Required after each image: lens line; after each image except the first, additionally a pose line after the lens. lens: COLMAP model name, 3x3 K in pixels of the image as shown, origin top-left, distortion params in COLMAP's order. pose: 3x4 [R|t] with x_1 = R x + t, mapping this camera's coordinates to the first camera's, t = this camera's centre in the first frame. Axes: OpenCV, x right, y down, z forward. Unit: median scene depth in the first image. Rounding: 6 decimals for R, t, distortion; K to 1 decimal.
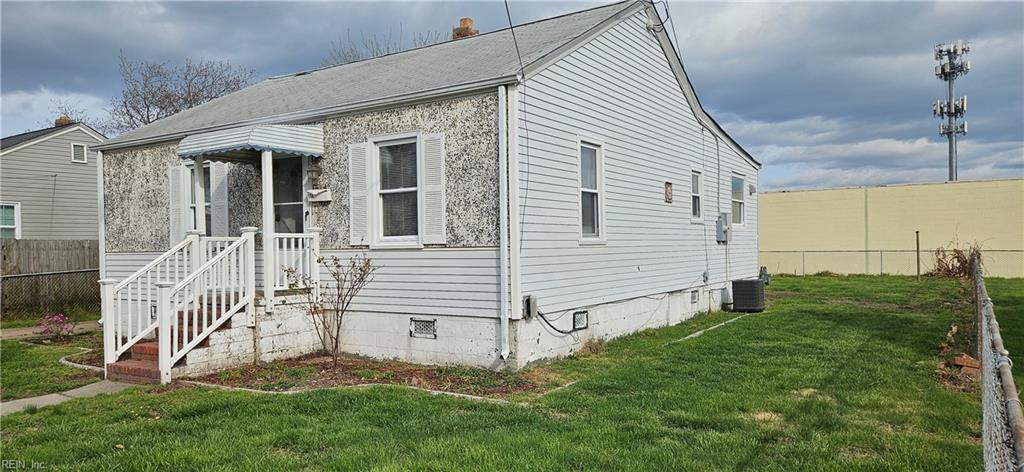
lens RADIAL K [[592.5, 0, 578.0], [0, 592.5, 252.2], [0, 0, 1]] dist [0.053683, -0.001250]
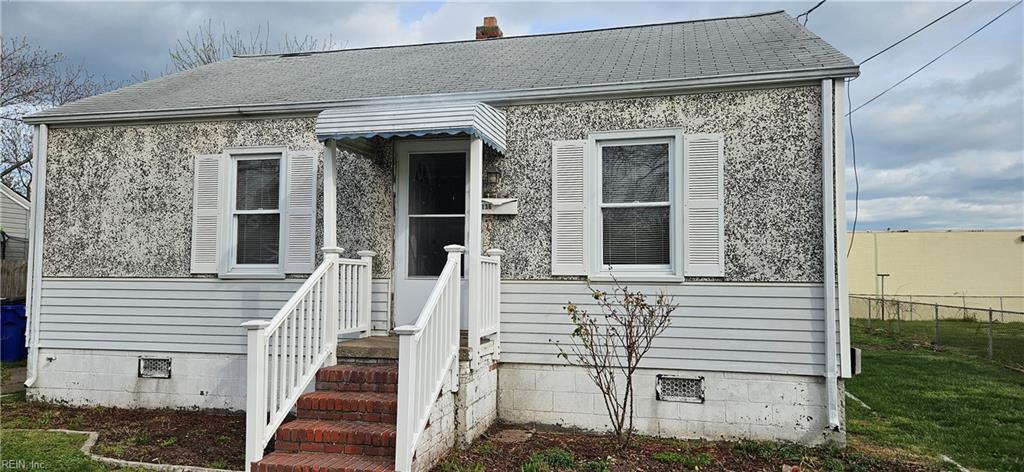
lens RADIAL K [[592.5, 0, 578.0], [0, 592.5, 252.2], [0, 0, 1]] dist [0.053683, -0.001250]
pose [[0.961623, 0.036935, 0.271878, -0.584699], [-0.020008, 0.997700, -0.064771, 0.007247], [-0.273645, 0.056845, 0.960150, 0.302140]]
